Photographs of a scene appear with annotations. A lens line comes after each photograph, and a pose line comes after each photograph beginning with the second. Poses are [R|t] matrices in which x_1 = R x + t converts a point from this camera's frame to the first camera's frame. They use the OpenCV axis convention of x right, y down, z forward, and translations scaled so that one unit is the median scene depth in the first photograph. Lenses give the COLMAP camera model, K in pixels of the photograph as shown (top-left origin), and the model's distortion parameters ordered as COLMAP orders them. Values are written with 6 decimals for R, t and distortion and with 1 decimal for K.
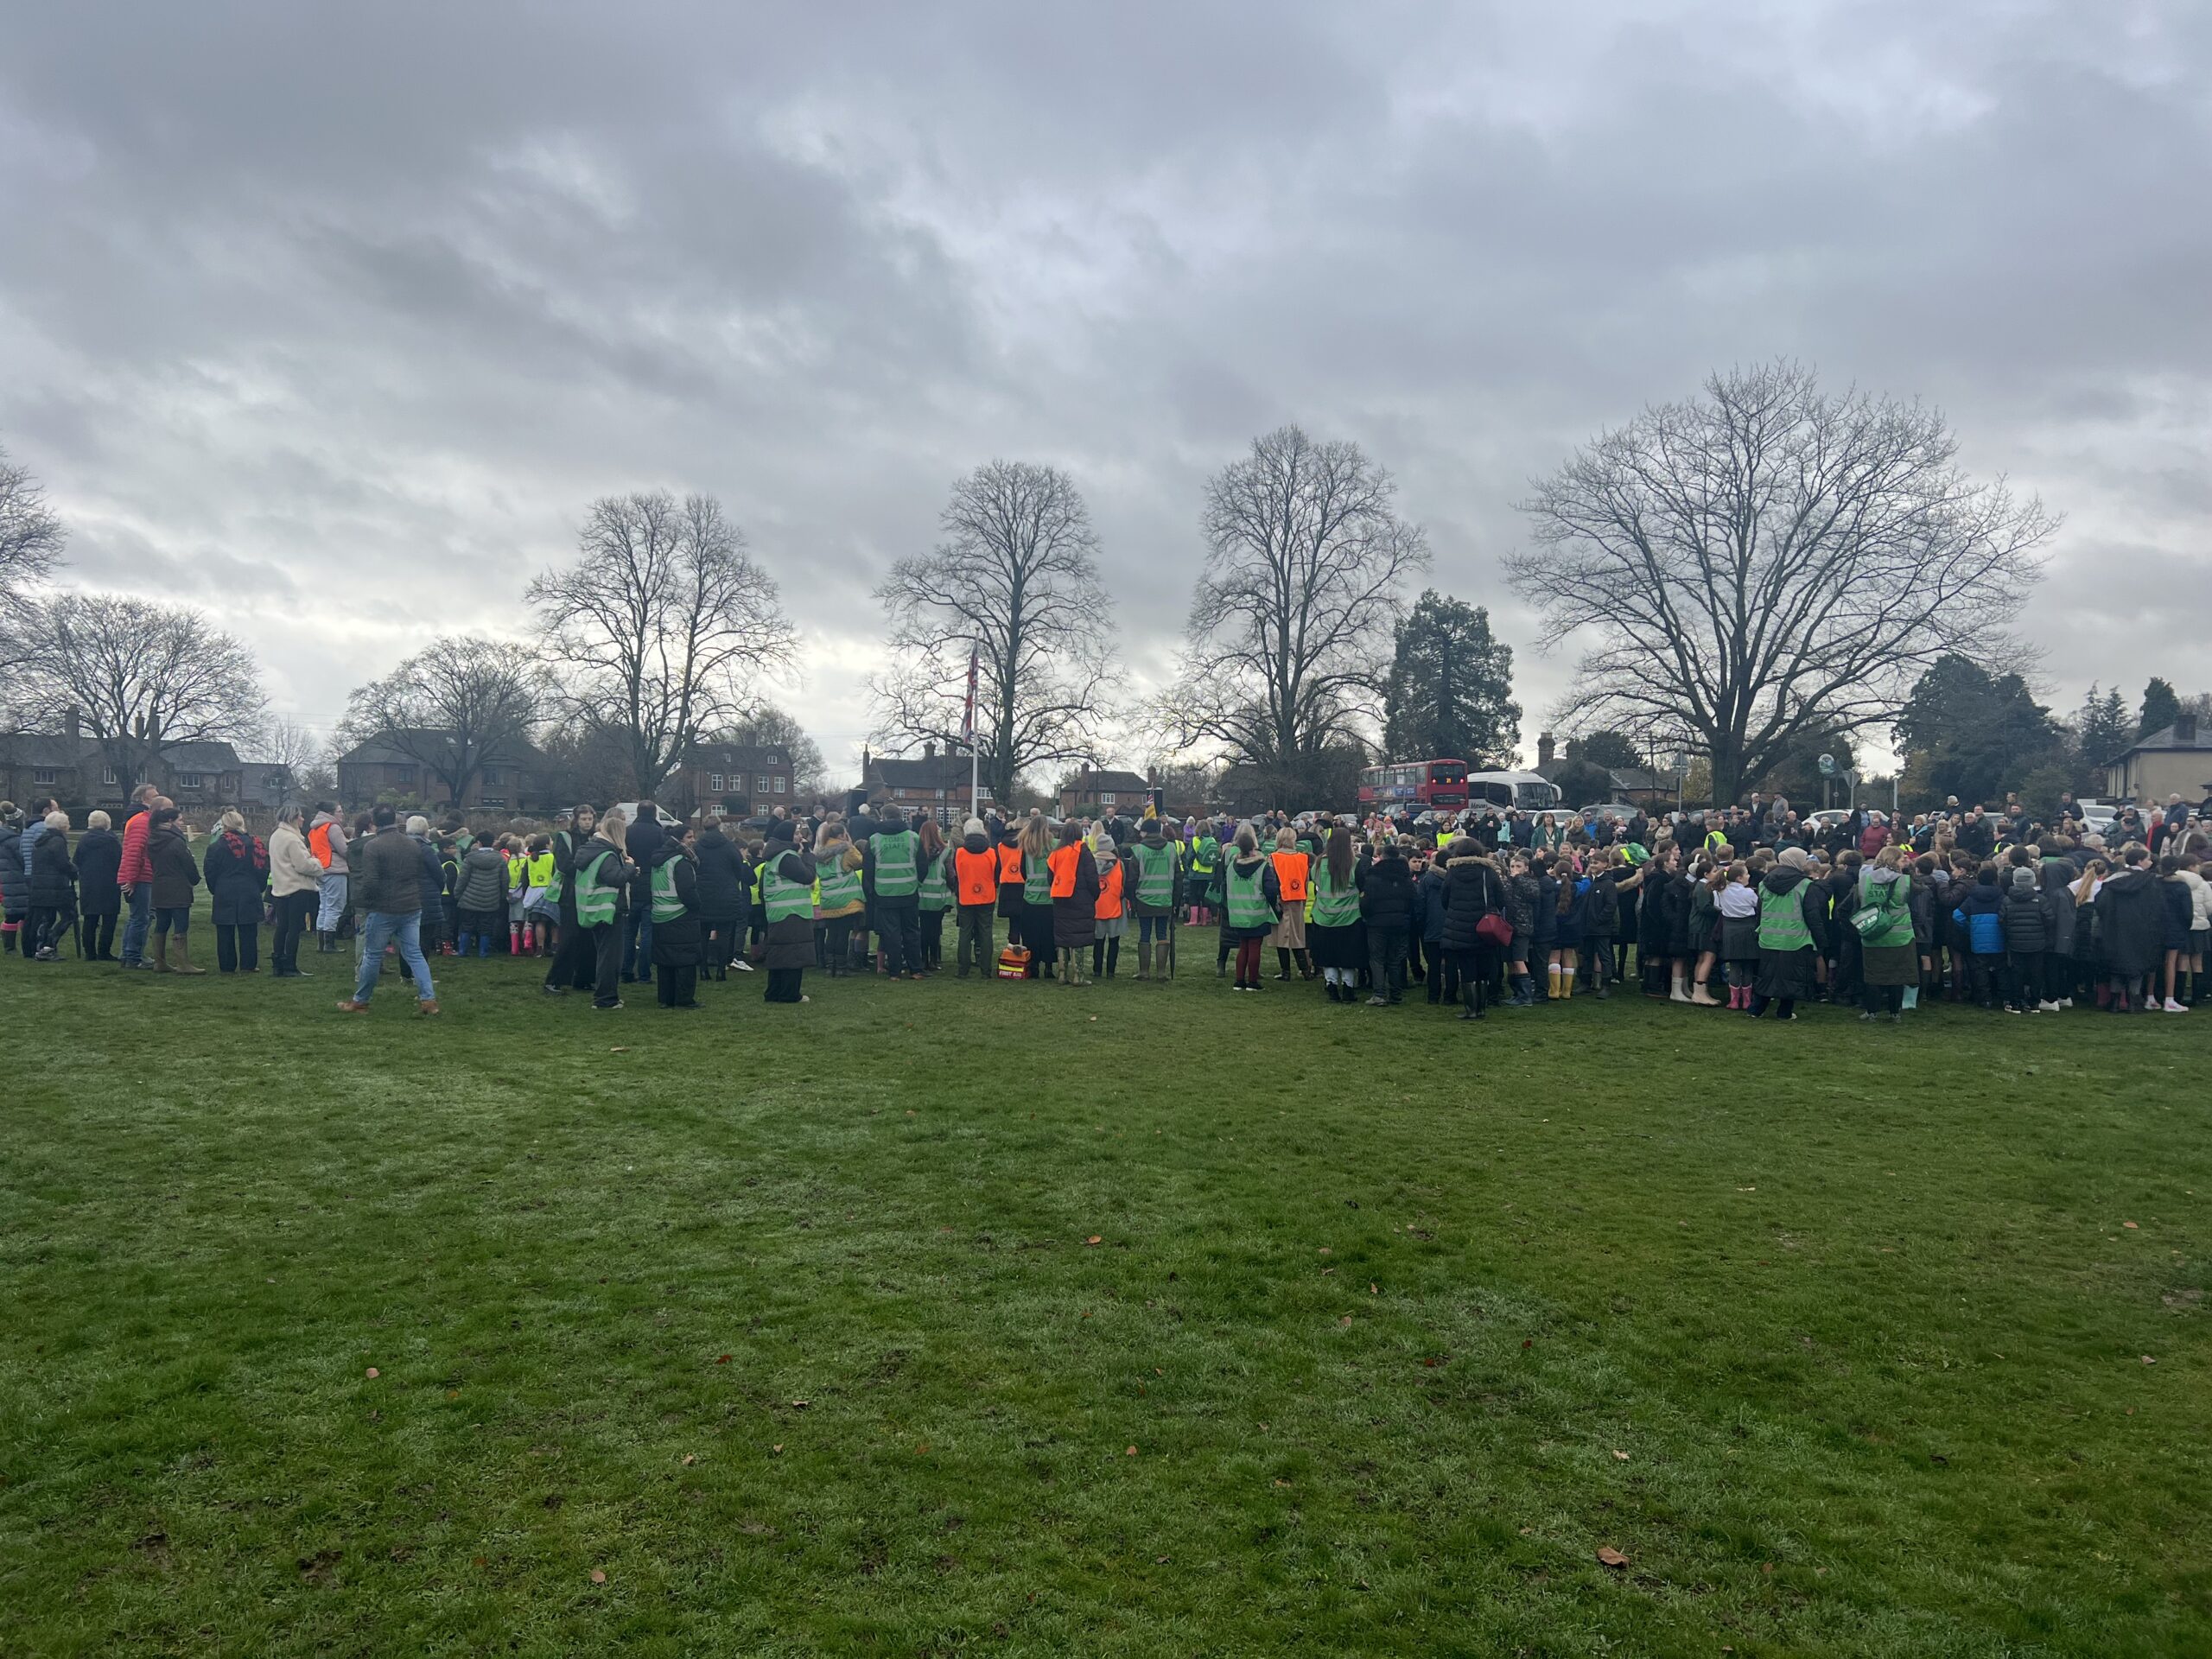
lens RADIAL K [[1659.6, 0, 1117.5], [0, 1659.6, 888.4], [0, 0, 1]] dist [0.043086, -0.049309]
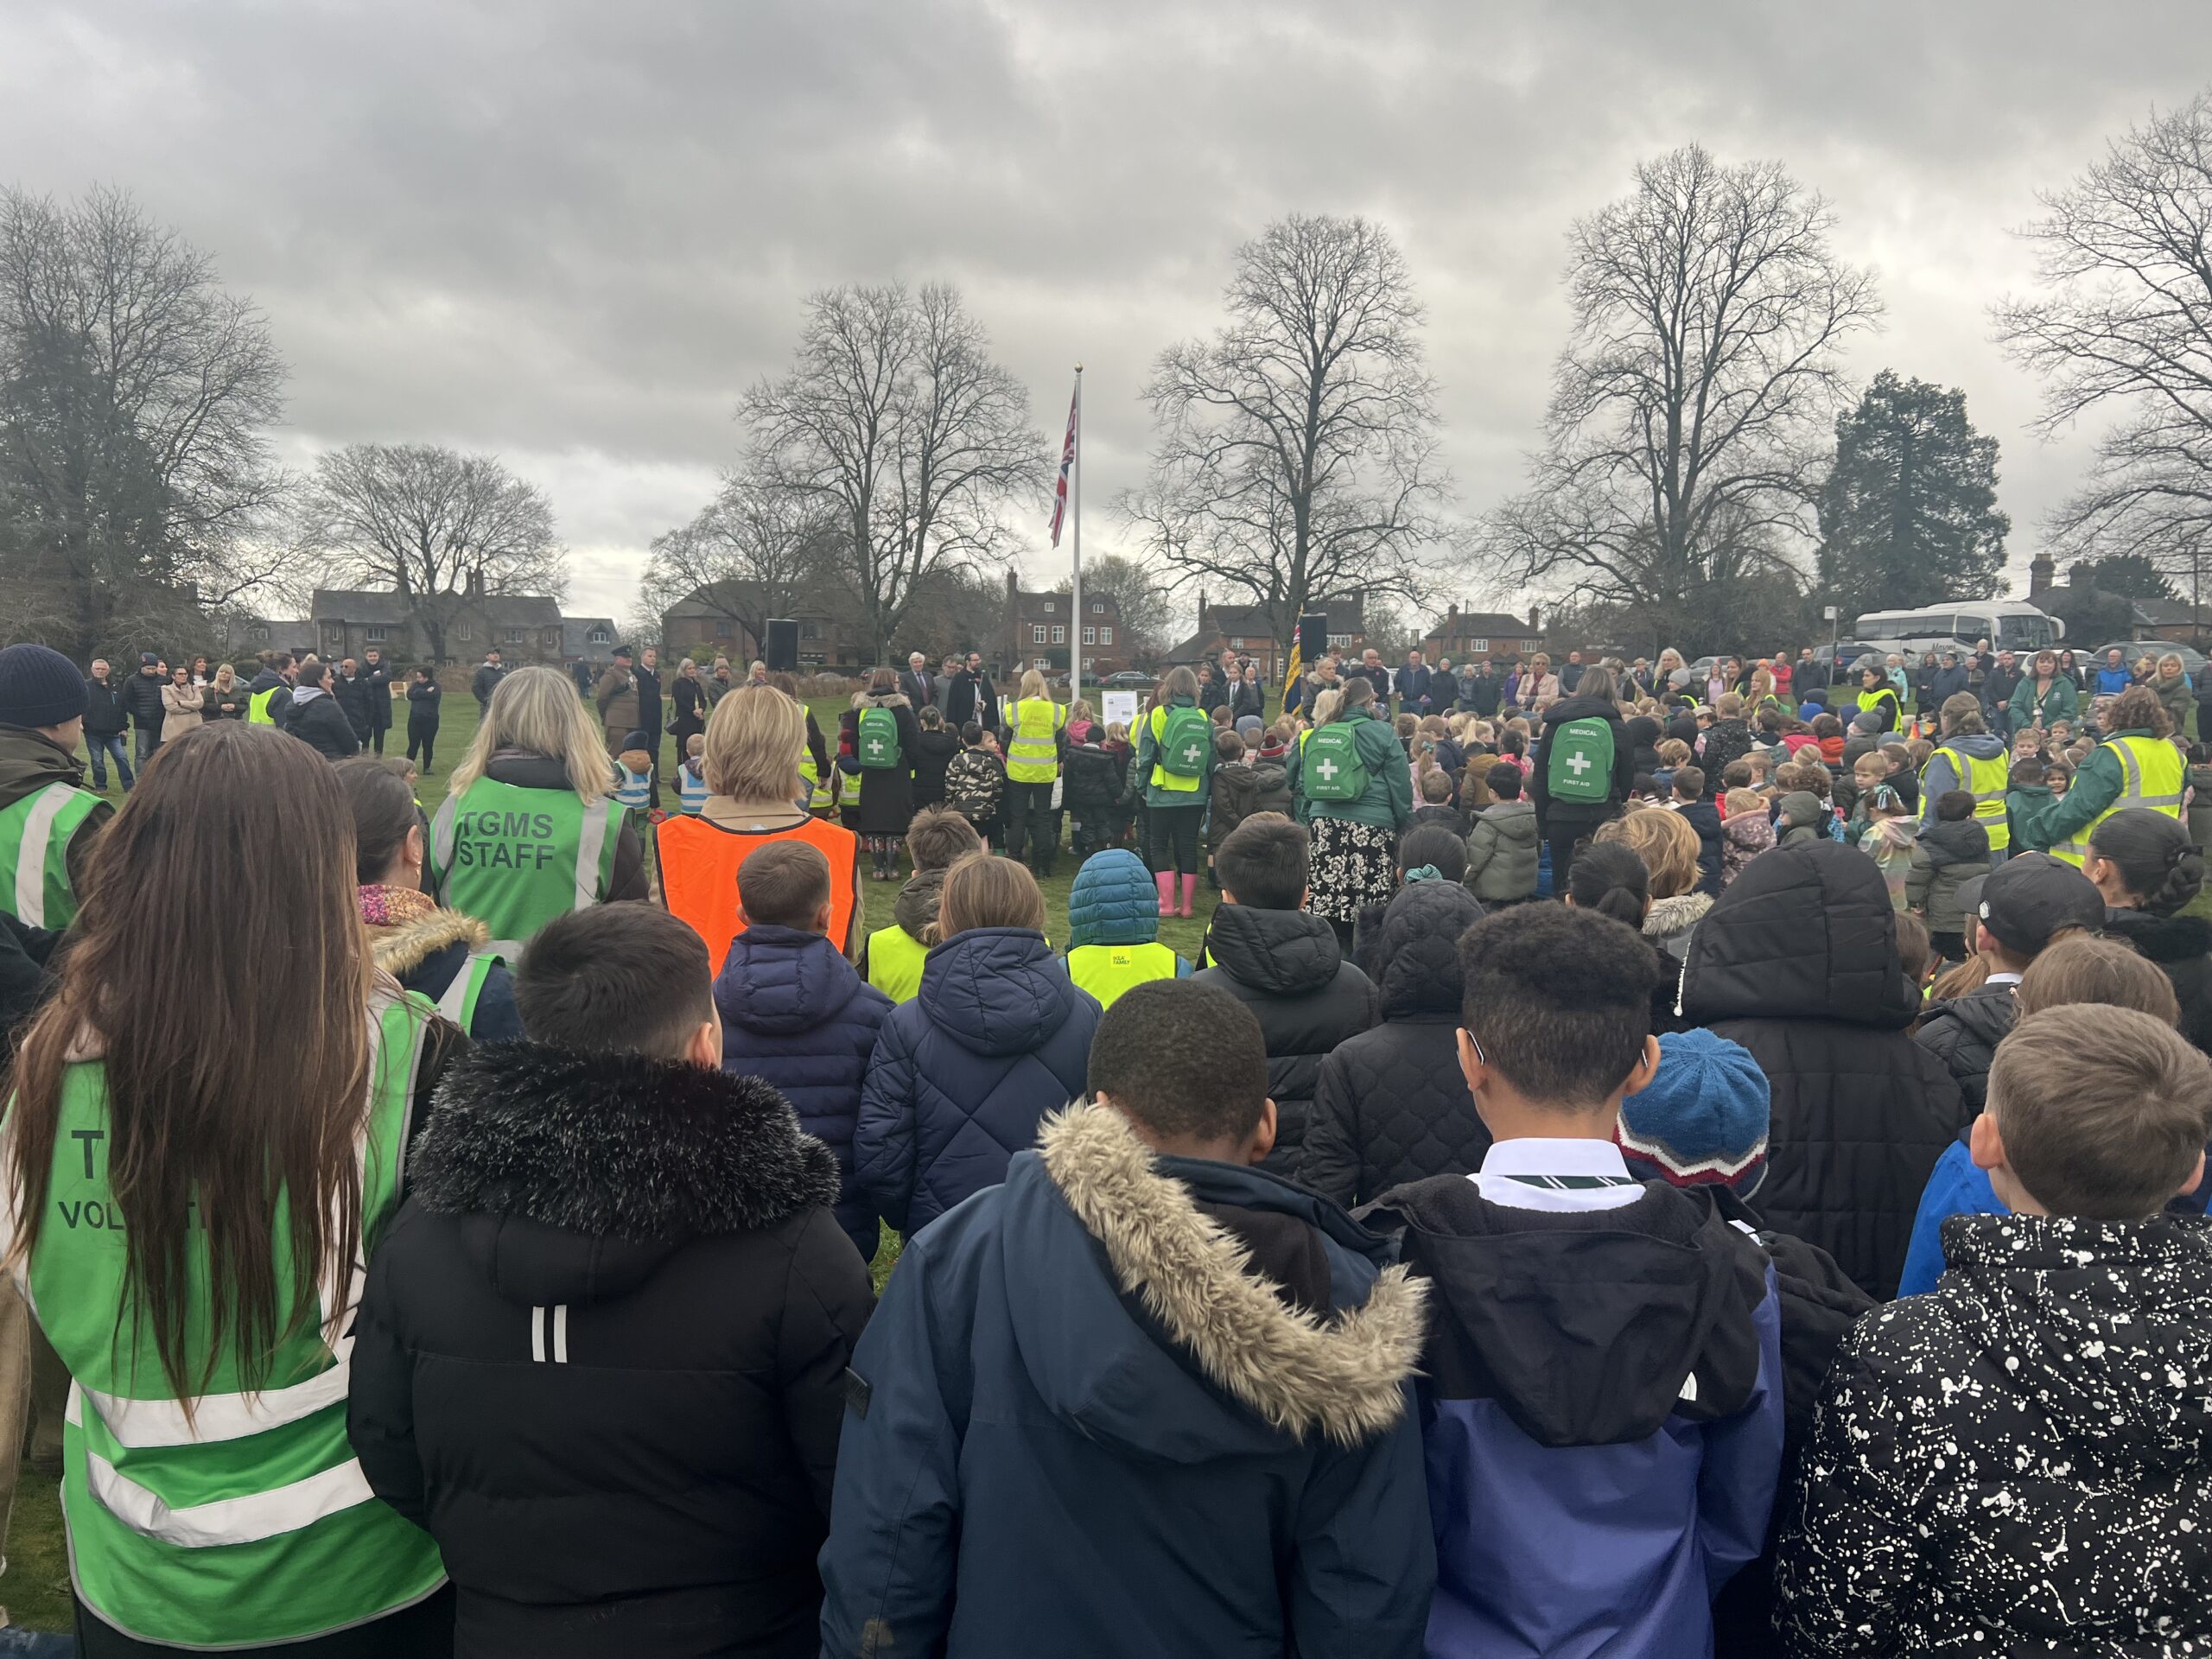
lens RADIAL K [[1659.6, 0, 1106.3], [0, 1659.6, 850.3], [0, 0, 1]] dist [0.043086, -0.049309]
pose [[0.968893, 0.018917, -0.246756, 0.039743], [-0.002675, 0.997817, 0.065993, -0.006455], [0.247466, -0.063280, 0.966828, 0.172979]]
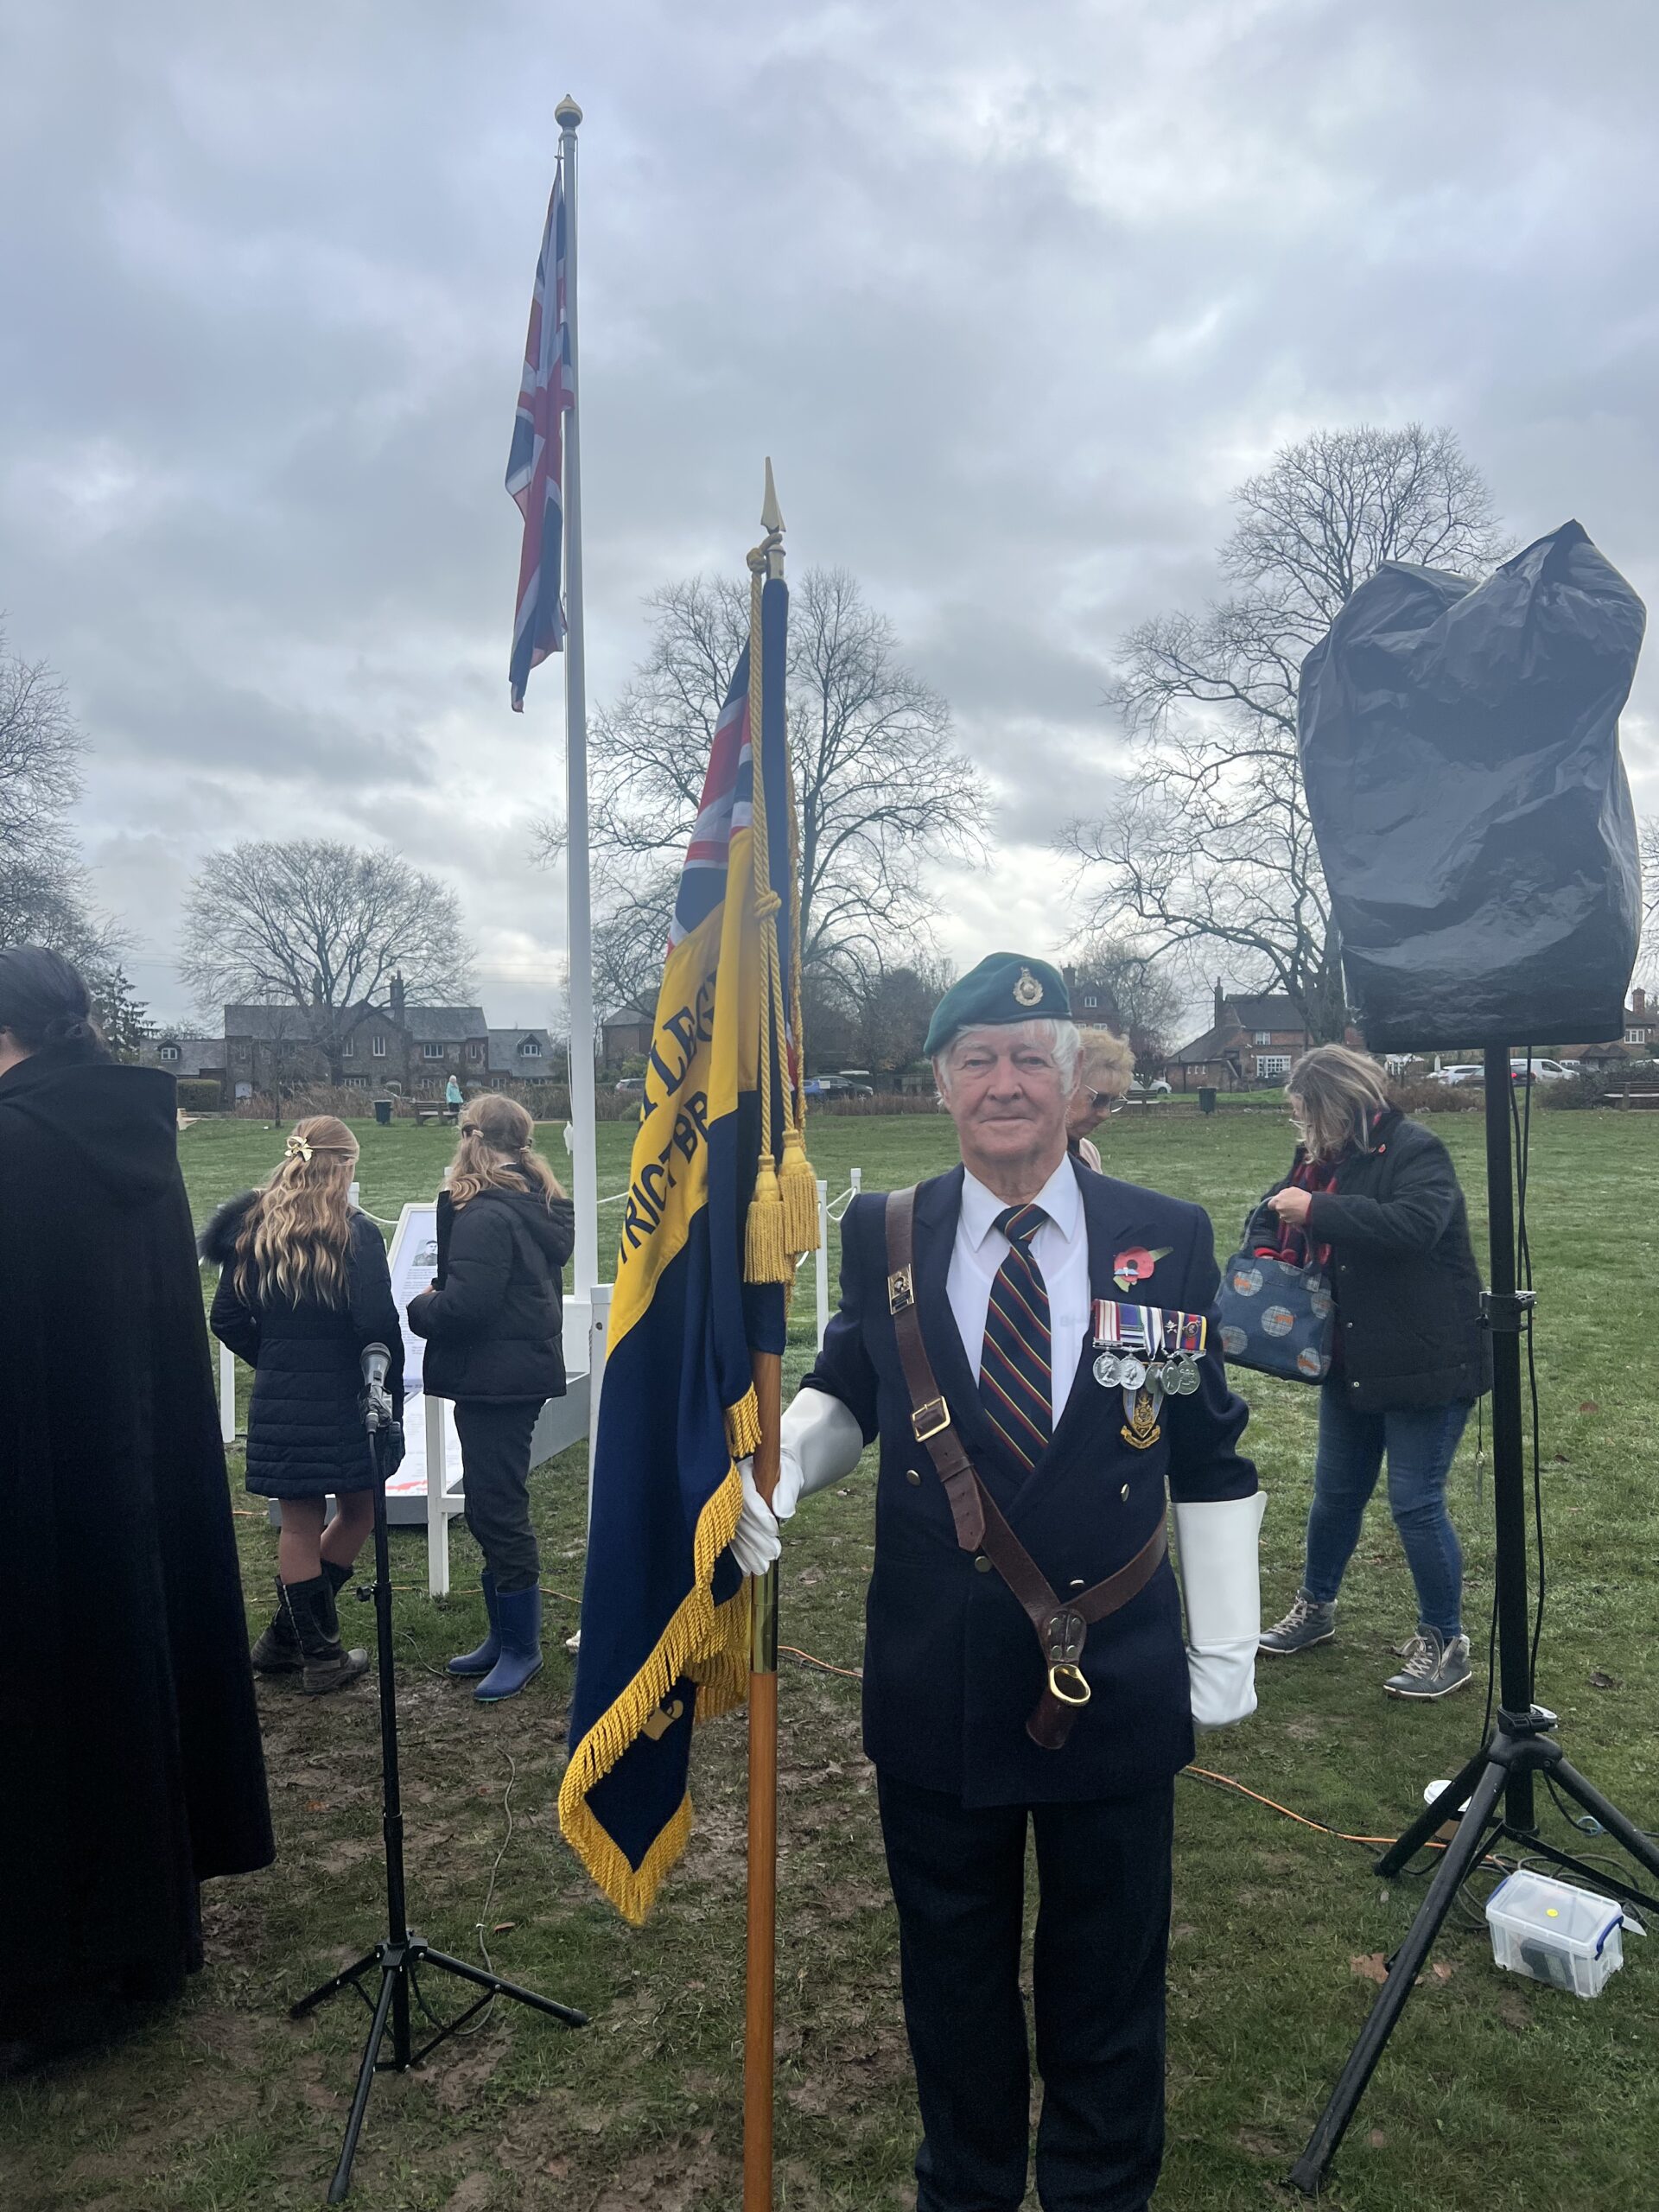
lens RADIAL K [[1659.6, 0, 810.1], [0, 1659.6, 1123.9], [0, 0, 1]] dist [0.043086, -0.049309]
pose [[0.903390, -0.012557, -0.428636, 0.011102], [0.007533, 0.999882, -0.013414, -0.016201], [0.428753, 0.008889, 0.903378, 0.381603]]
